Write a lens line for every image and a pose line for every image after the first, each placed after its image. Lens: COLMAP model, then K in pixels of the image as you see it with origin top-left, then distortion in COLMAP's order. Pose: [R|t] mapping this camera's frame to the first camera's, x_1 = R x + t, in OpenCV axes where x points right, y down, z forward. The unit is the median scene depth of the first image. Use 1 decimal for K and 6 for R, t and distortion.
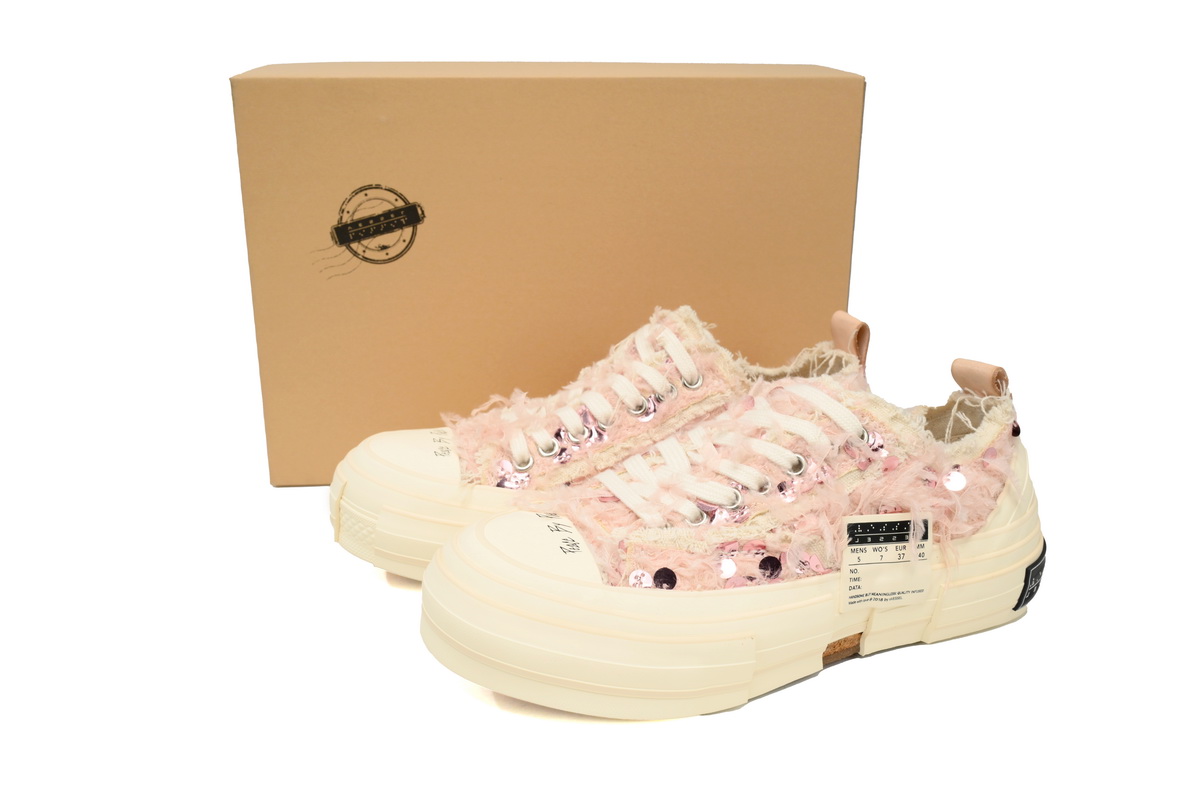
lens RADIAL K [[1174.7, 0, 600.0], [0, 1174.7, 400.0], [0, 0, 1]] dist [0.004691, 0.001069]
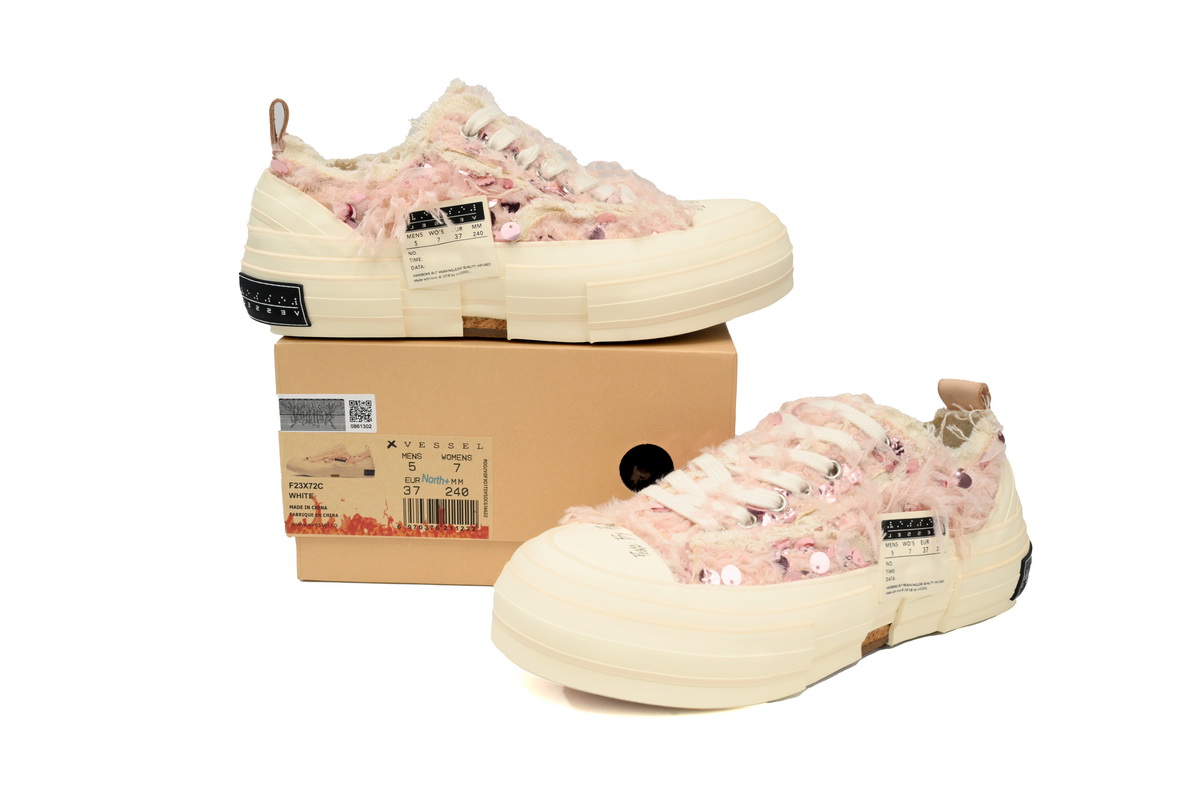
lens RADIAL K [[1174.7, 0, 600.0], [0, 1174.7, 400.0], [0, 0, 1]] dist [0.004691, 0.001069]
pose [[0.987873, -0.025757, 0.153111, -0.213968], [0.038115, 0.996198, -0.078332, 0.067978], [-0.150511, 0.083218, 0.985100, -0.056710]]
